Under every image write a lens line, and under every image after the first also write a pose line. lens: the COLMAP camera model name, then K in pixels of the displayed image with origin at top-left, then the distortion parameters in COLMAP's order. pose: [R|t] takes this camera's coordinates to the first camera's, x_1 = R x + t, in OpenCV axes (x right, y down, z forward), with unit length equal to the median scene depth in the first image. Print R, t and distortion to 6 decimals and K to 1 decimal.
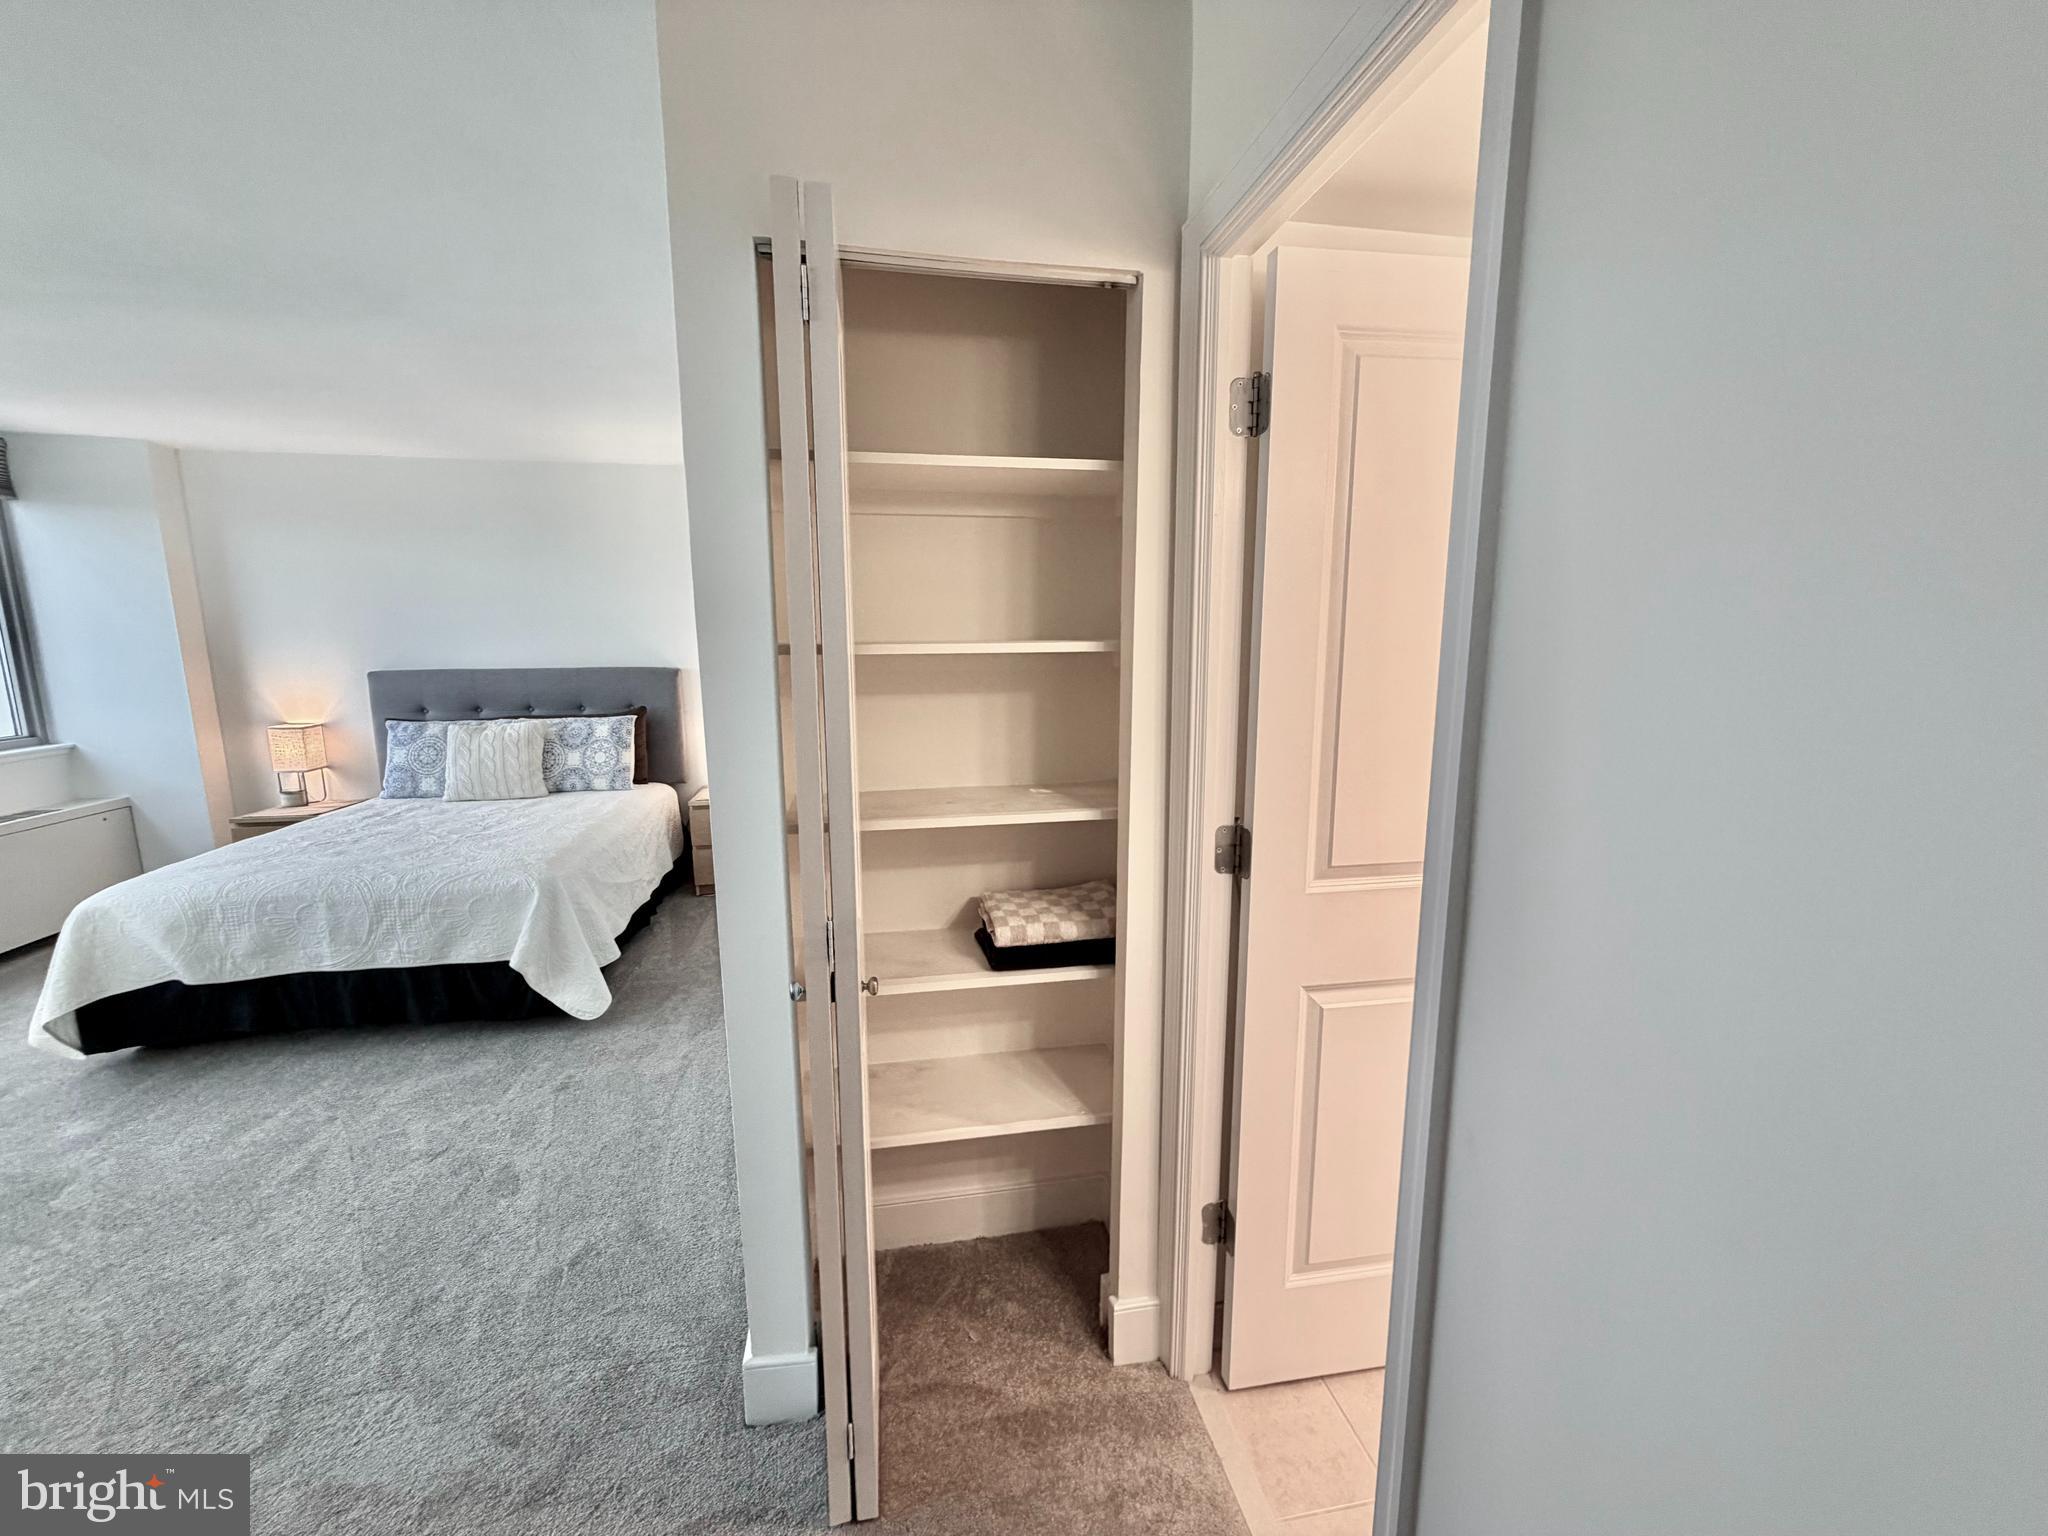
lens RADIAL K [[813.9, 0, 1024.6], [0, 813.9, 768.0], [0, 0, 1]] dist [0.002340, 0.000180]
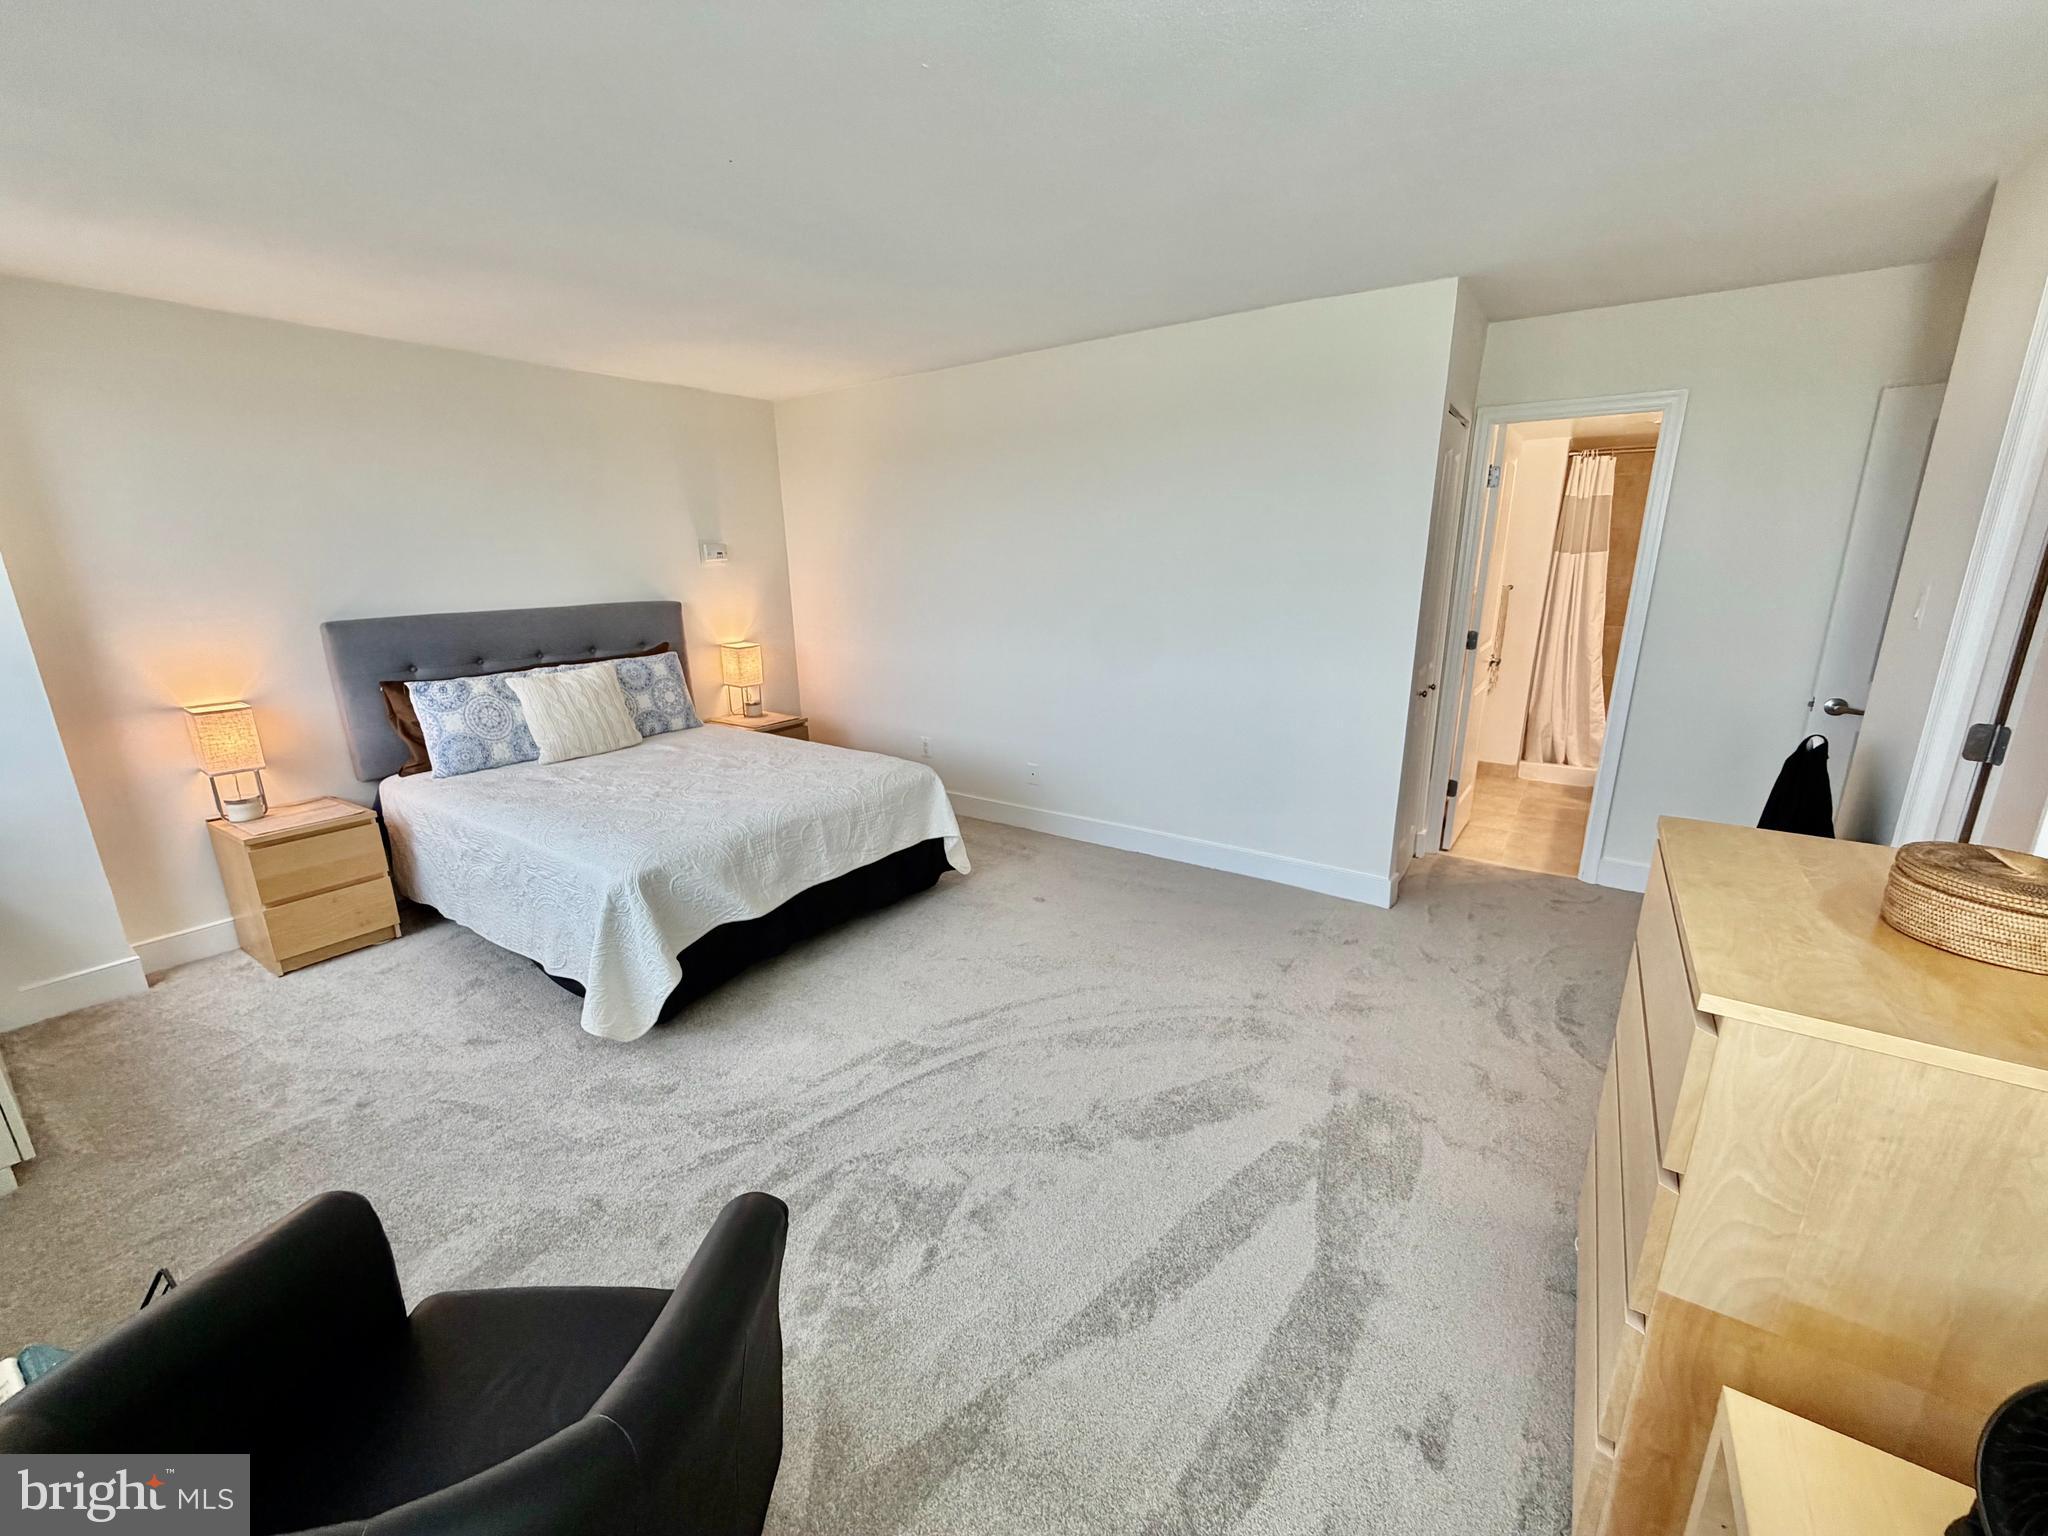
lens RADIAL K [[813.9, 0, 1022.1], [0, 813.9, 765.9], [0, 0, 1]] dist [0.002340, 0.000180]
pose [[0.704938, -0.184210, 0.684930, -0.935110], [0.122732, 0.982798, 0.138004, -0.014775], [-0.698570, -0.013221, 0.715420, 0.023389]]
